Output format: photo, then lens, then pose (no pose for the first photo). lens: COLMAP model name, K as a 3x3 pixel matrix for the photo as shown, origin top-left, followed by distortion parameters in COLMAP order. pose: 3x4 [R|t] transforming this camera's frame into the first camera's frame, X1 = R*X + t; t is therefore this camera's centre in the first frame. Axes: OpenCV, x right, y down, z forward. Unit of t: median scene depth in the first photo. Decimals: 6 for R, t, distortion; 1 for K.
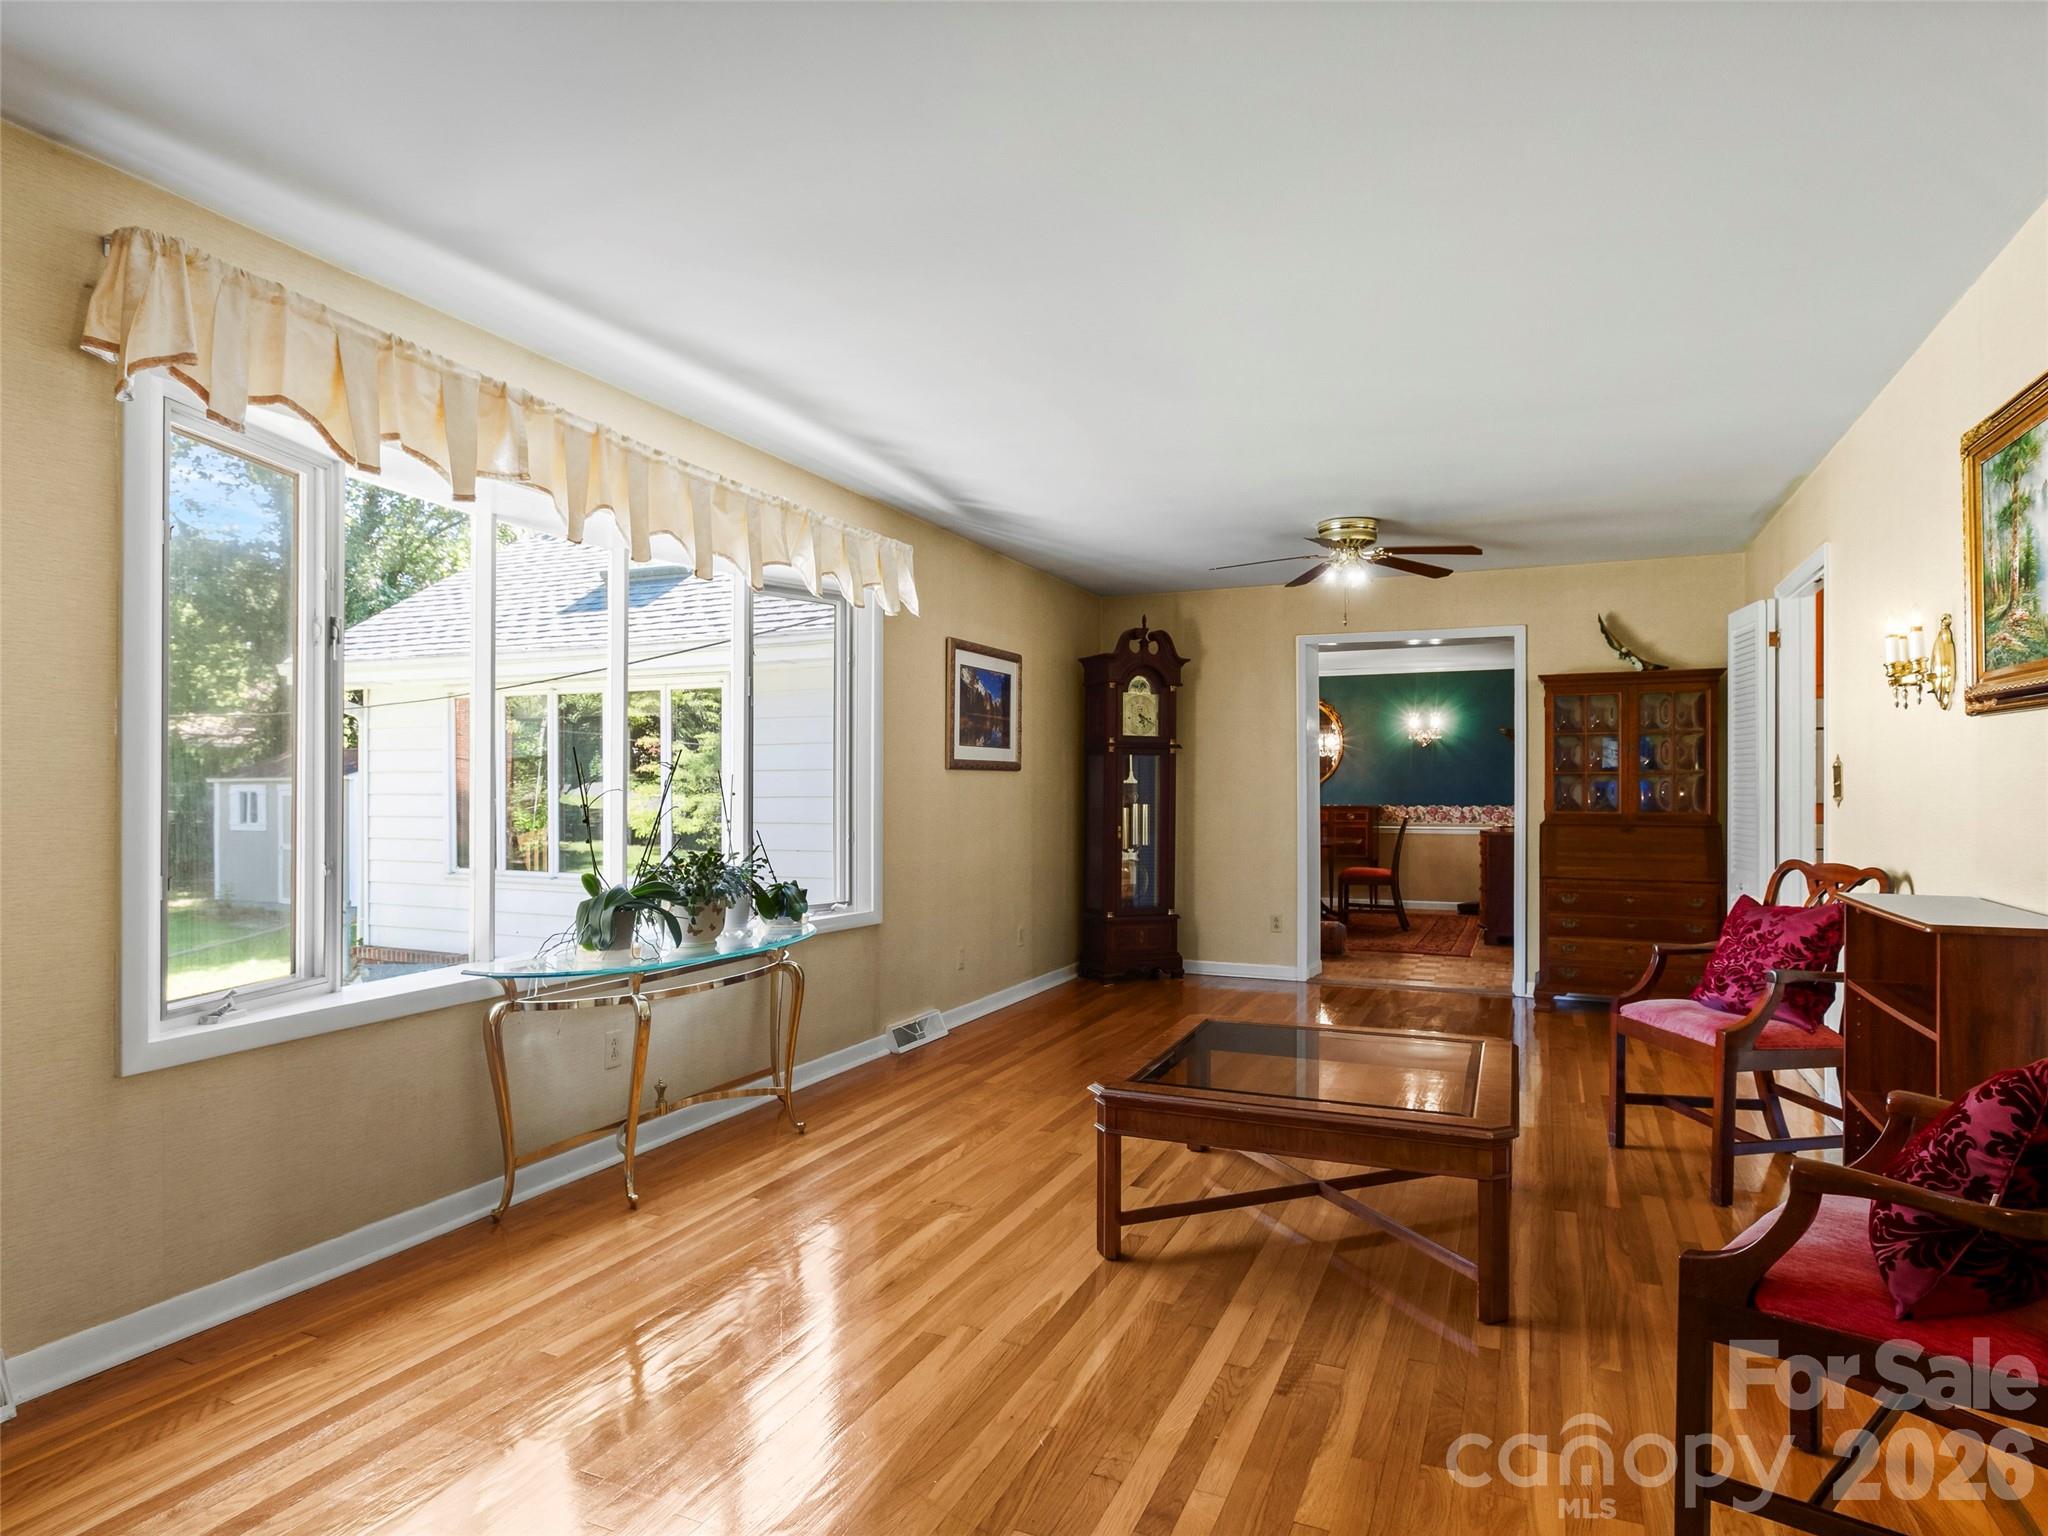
lens RADIAL K [[1169.3, 0, 1103.8], [0, 1169.3, 788.7], [0, 0, 1]] dist [-0.000862, -0.001024]
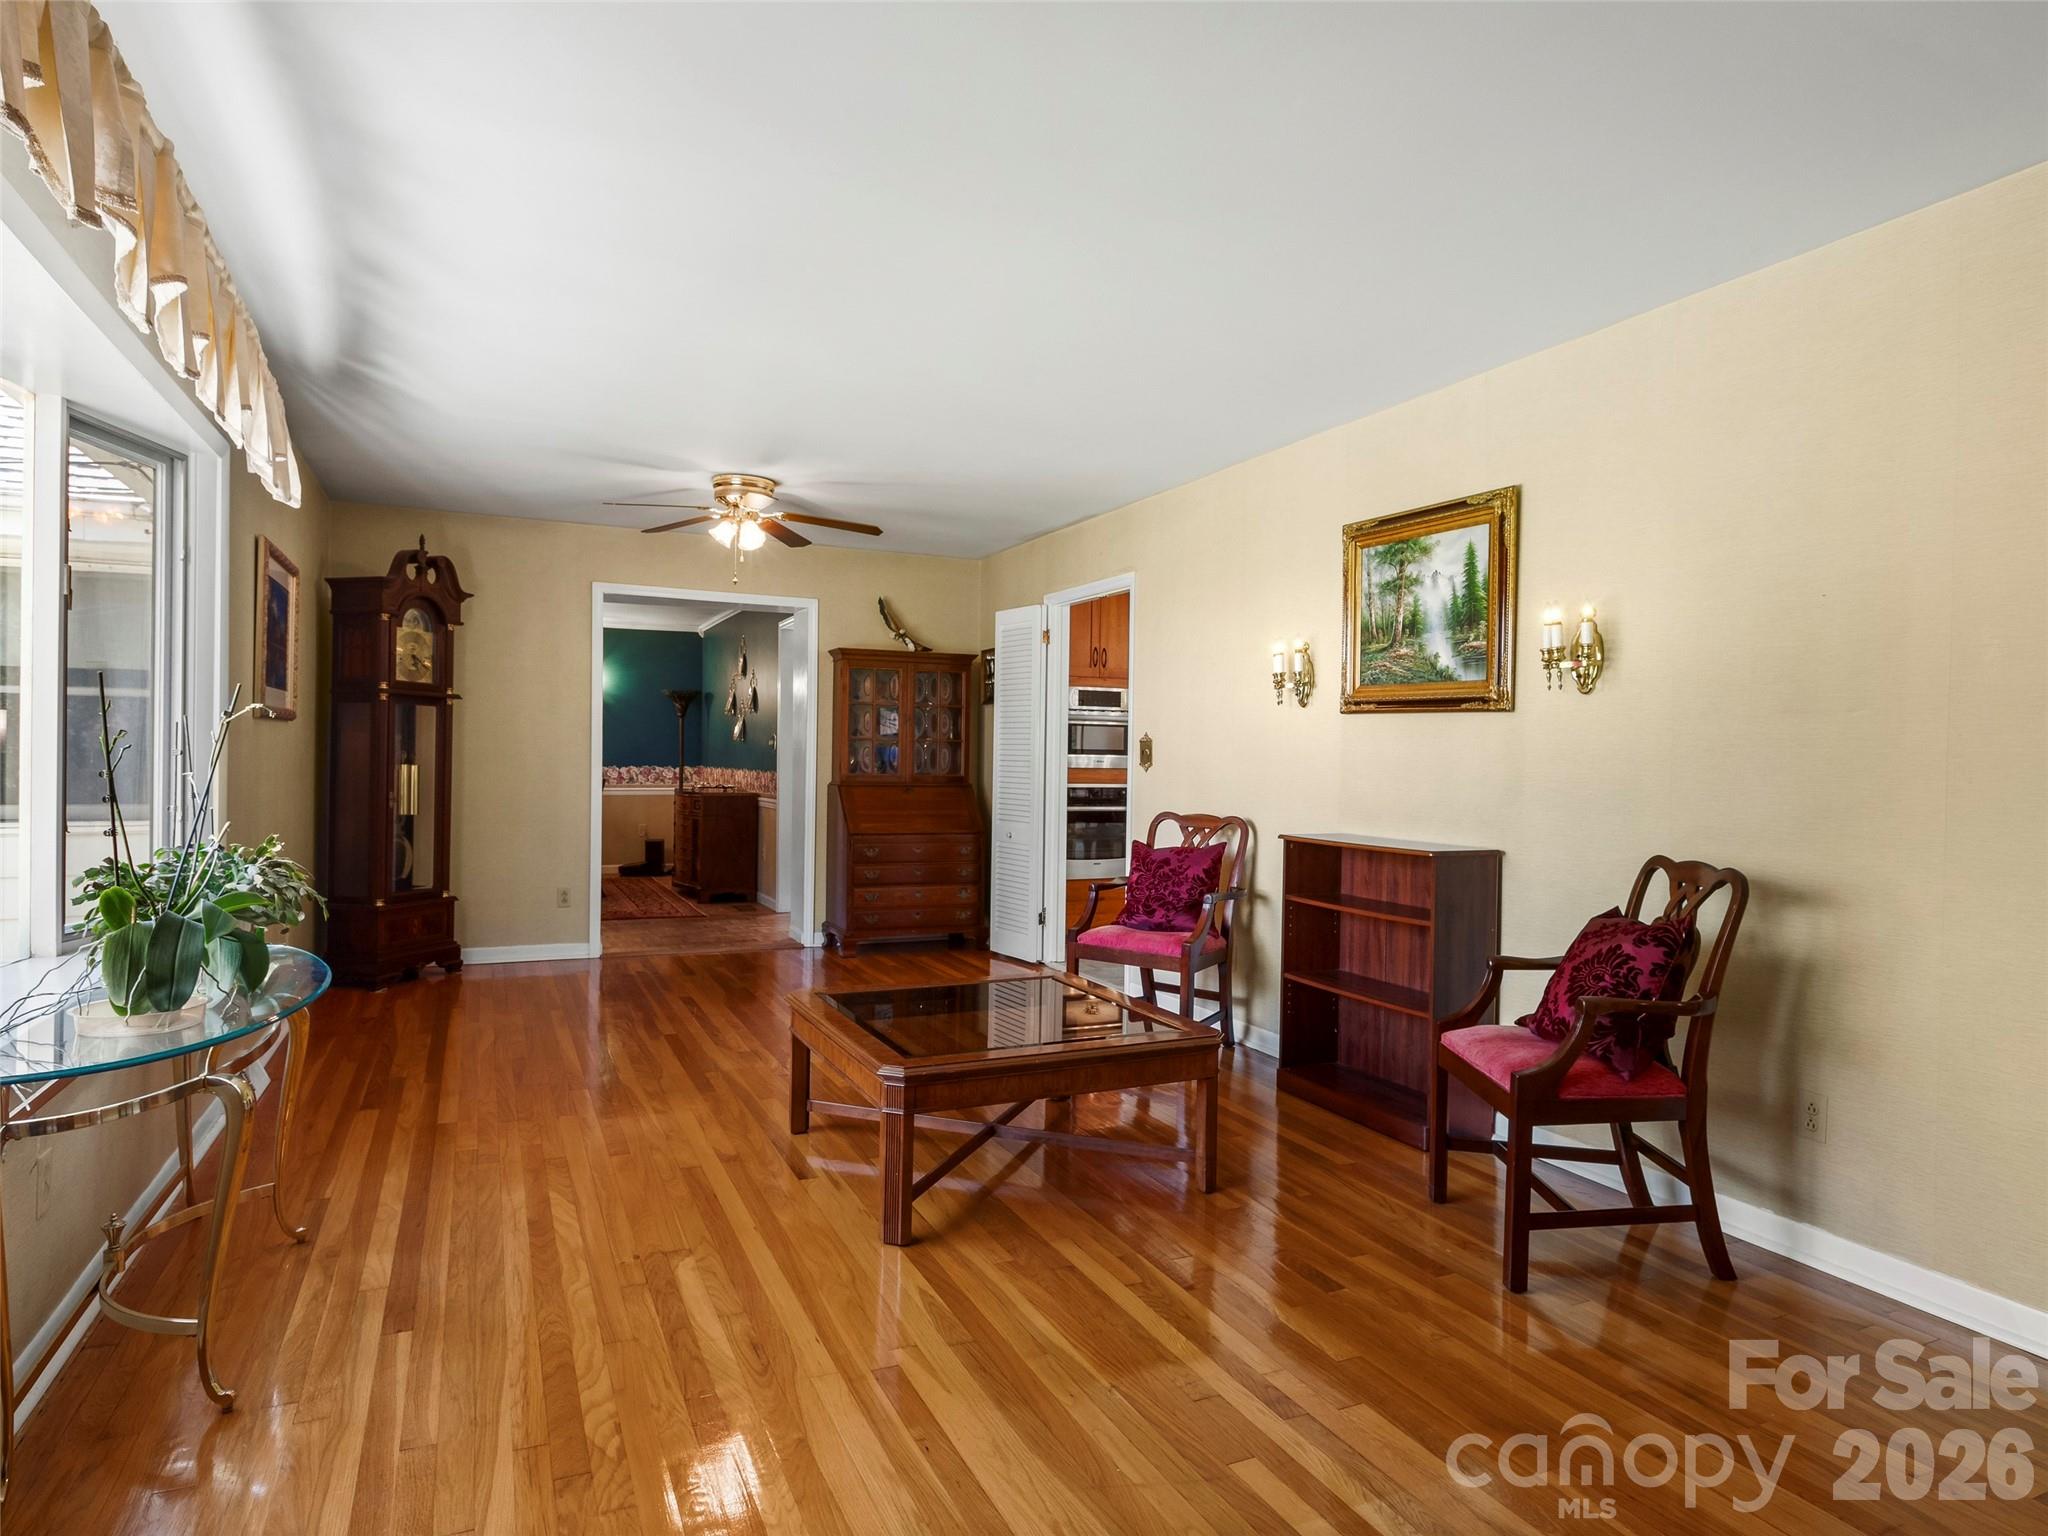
lens RADIAL K [[1169.3, 0, 1027.3], [0, 1169.3, 778.7], [0, 0, 1]] dist [-0.000862, -0.001024]
pose [[0.666056, -0.005594, 0.745881, -0.360819], [-0.015677, 0.999646, 0.021497, -0.002372], [-0.745737, -0.026011, 0.665732, 0.164101]]
